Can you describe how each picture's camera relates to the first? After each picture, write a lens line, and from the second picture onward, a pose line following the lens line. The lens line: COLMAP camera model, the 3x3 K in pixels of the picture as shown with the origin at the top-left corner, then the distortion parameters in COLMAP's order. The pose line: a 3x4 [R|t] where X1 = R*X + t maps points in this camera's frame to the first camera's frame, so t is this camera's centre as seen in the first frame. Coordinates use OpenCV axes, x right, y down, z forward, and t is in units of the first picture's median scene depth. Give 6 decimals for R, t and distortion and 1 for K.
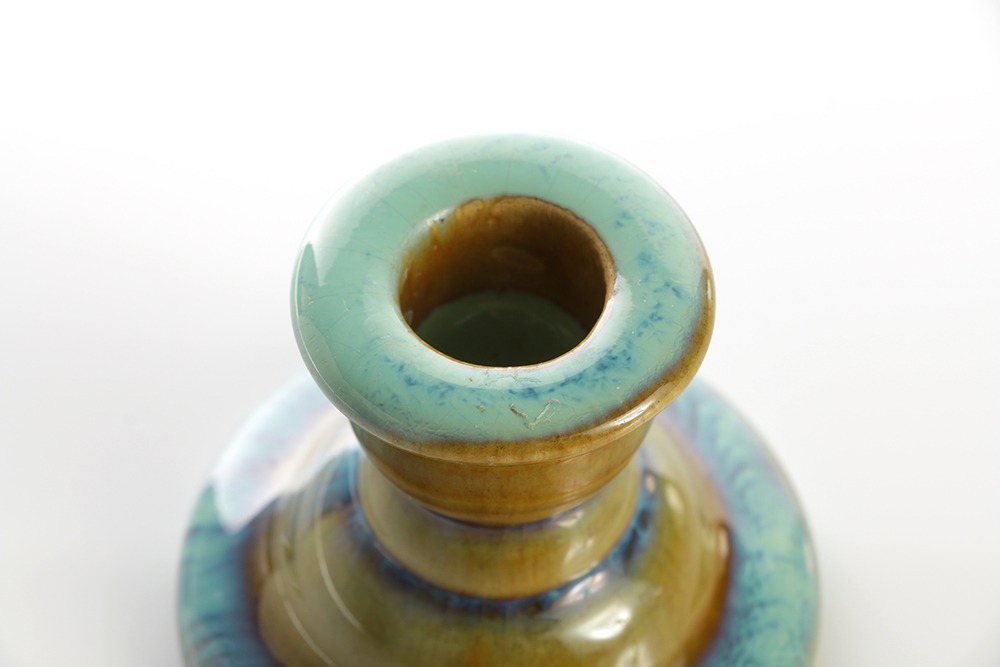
lens RADIAL K [[5881.6, 0, 500.0], [0, 5881.6, 333.5], [0, 0, 1]] dist [-0.384436, -7.117802]
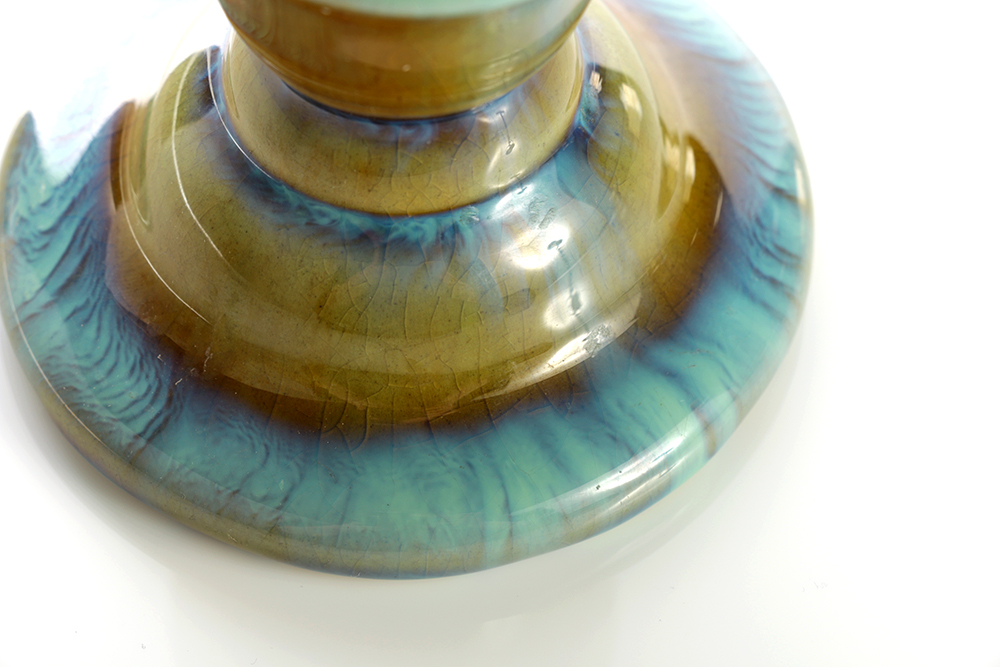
lens RADIAL K [[5881.6, 0, 500.0], [0, 5881.6, 333.5], [0, 0, 1]] dist [-0.384436, -7.117802]
pose [[0.997514, 0.066321, 0.023830, -0.003659], [-0.067499, 0.996333, 0.052571, 0.019507], [-0.020256, -0.054049, 0.998333, 0.227825]]
